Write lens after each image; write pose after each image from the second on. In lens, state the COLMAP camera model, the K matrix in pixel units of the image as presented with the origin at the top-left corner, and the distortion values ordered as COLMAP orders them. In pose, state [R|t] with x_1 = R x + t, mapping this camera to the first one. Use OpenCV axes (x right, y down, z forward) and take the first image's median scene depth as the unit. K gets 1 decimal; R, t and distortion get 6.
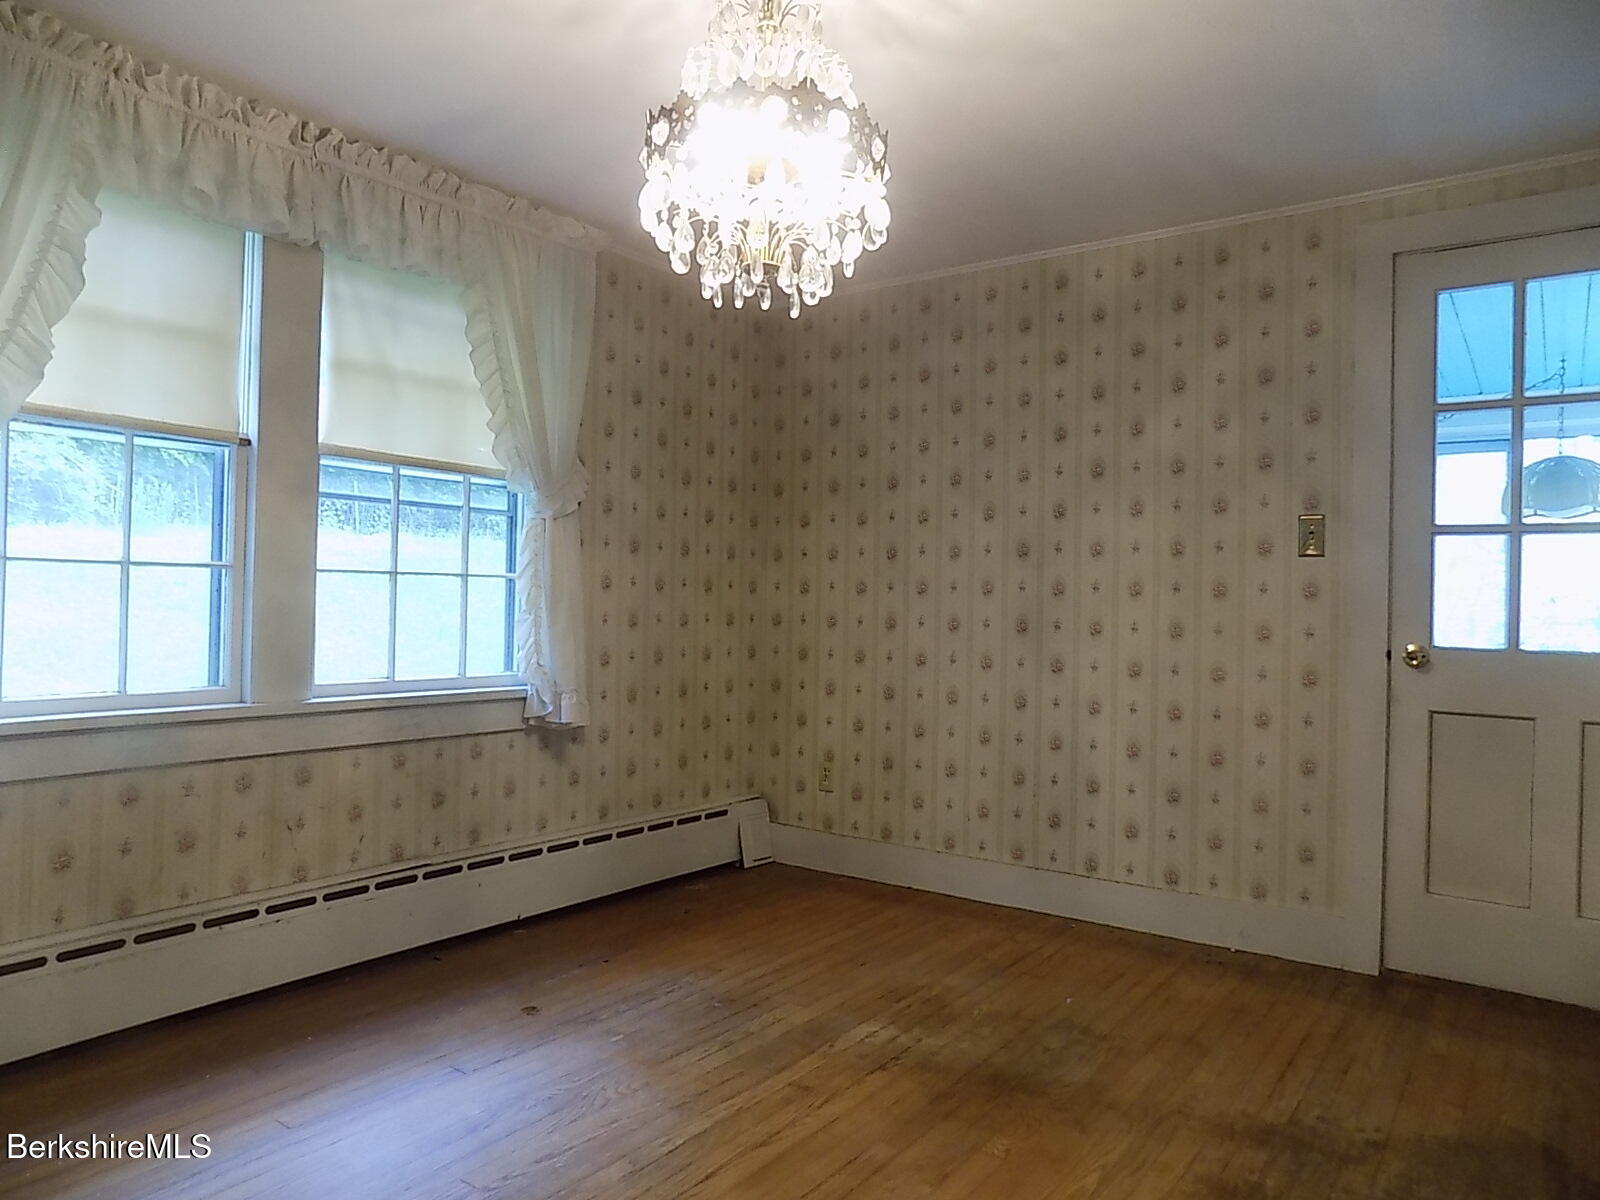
lens RADIAL K [[1081.4, 0, 809.6], [0, 1081.4, 586.7], [0, 0, 1]] dist [-0.069090, 0.069512]
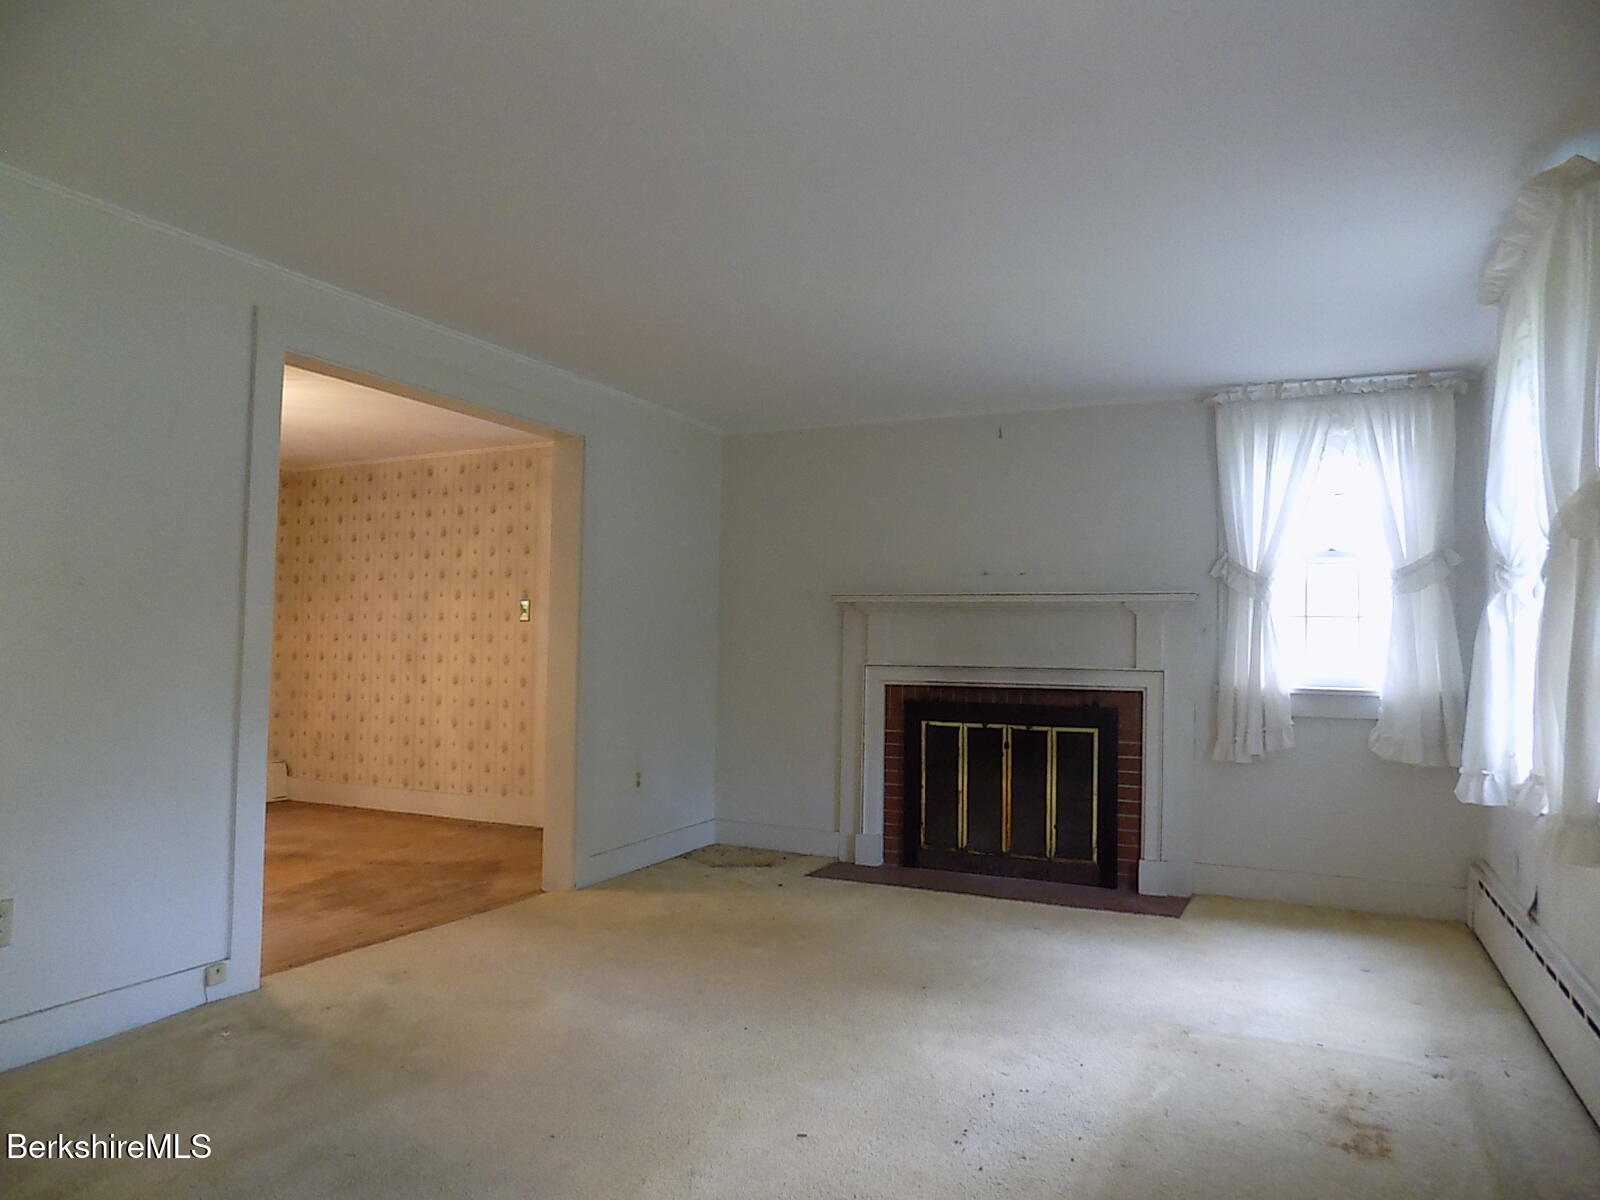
lens RADIAL K [[1081.4, 0, 781.3], [0, 1081.4, 564.0], [0, 0, 1]] dist [-0.069090, 0.069512]
pose [[0.986498, -0.001747, 0.163765, 0.570466], [0.010630, 0.998518, -0.053379, -0.020620], [-0.163429, 0.054399, 0.985054, -0.995441]]
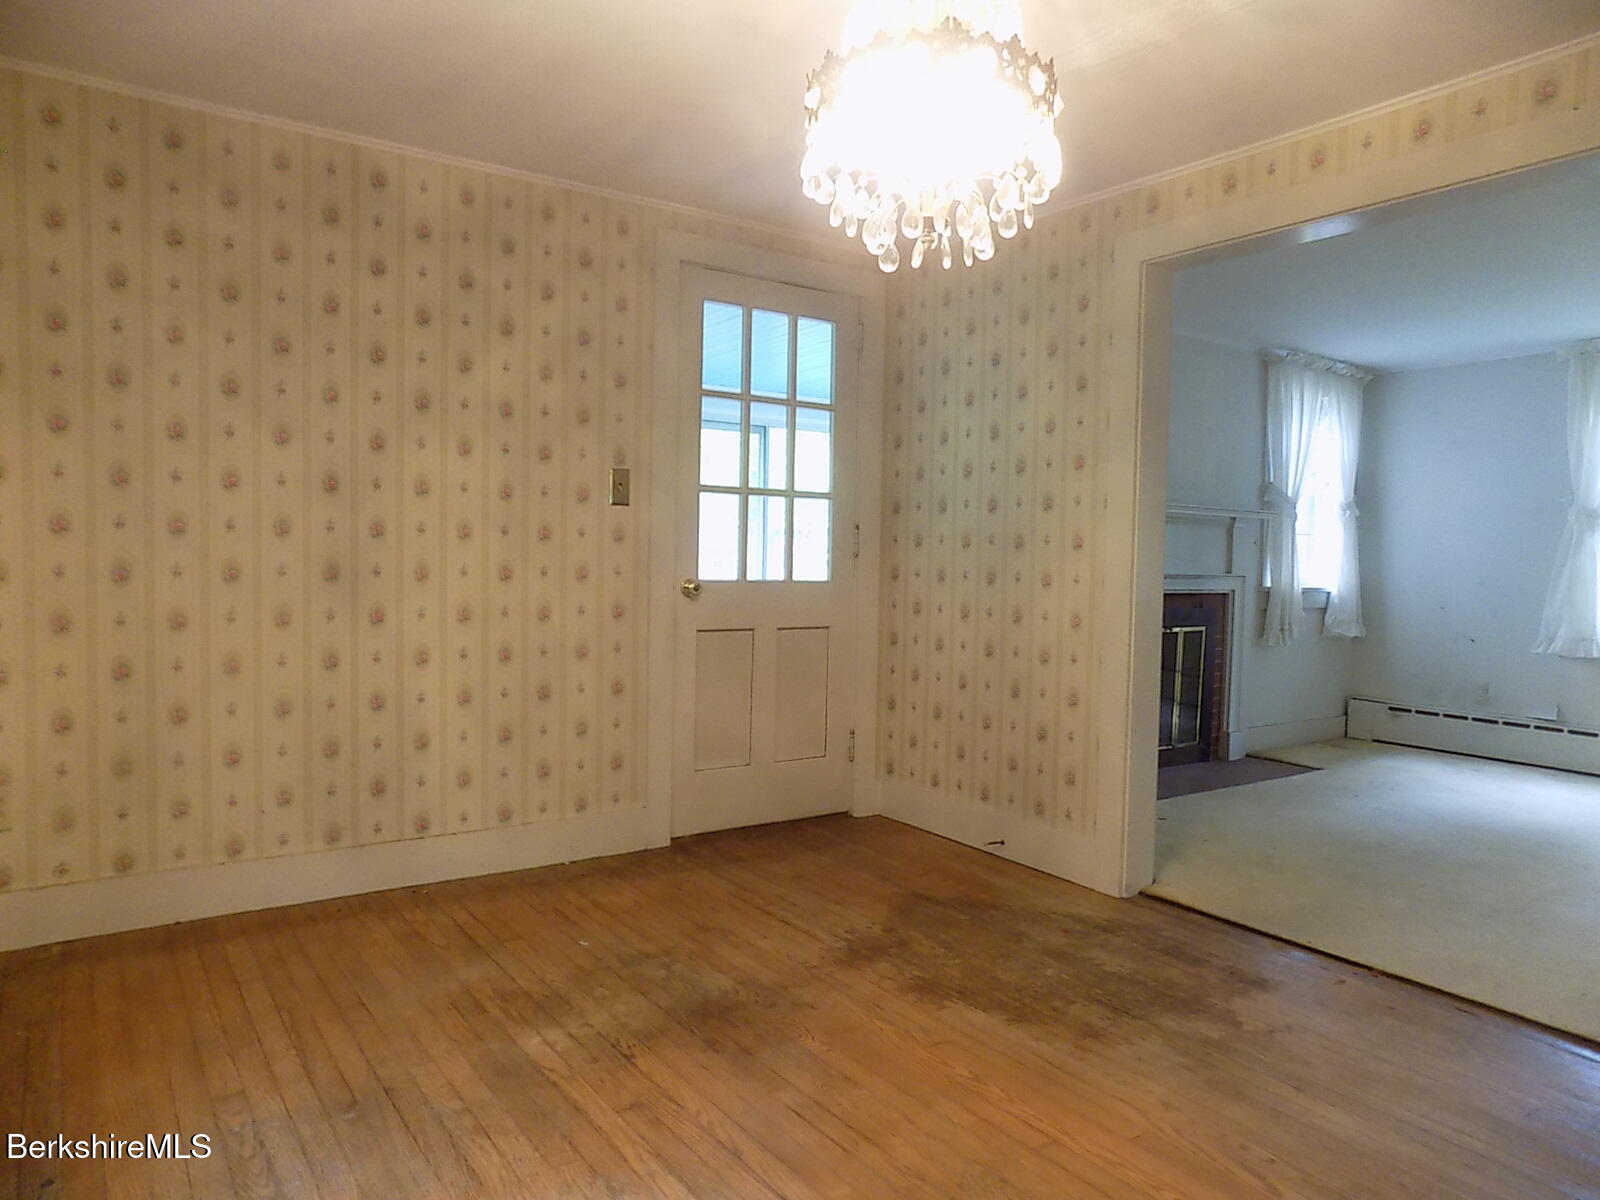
lens RADIAL K [[1081.4, 0, 801.6], [0, 1081.4, 584.5], [0, 0, 1]] dist [-0.069090, 0.069512]
pose [[0.331873, -0.042915, 0.942347, -0.521709], [-0.024740, 0.998225, 0.054173, -0.010176], [-0.943000, -0.041292, 0.330222, 0.399613]]
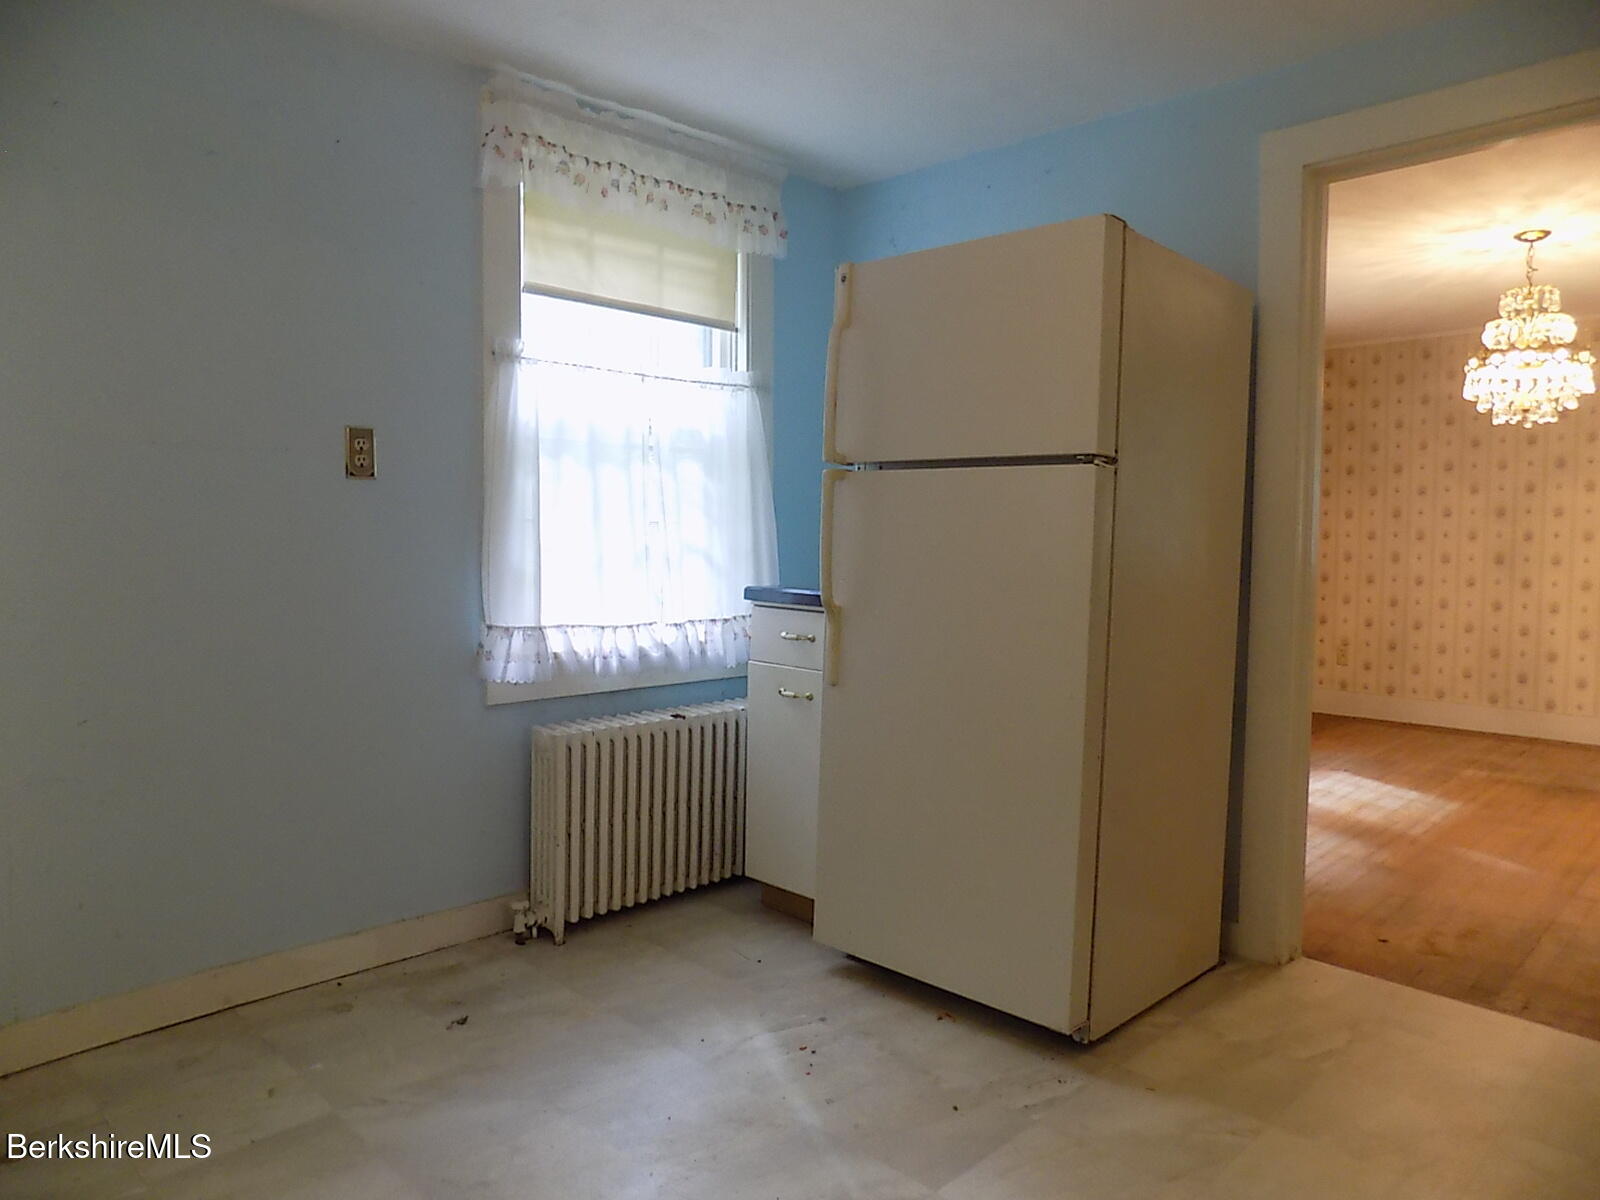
lens RADIAL K [[1081.4, 0, 802.7], [0, 1081.4, 588.1], [0, 0, 1]] dist [-0.069090, 0.069512]
pose [[0.987949, -0.000021, -0.154781, -0.637883], [0.009382, 0.998169, 0.059748, -0.027697], [0.154496, -0.060480, 0.986141, -0.796664]]
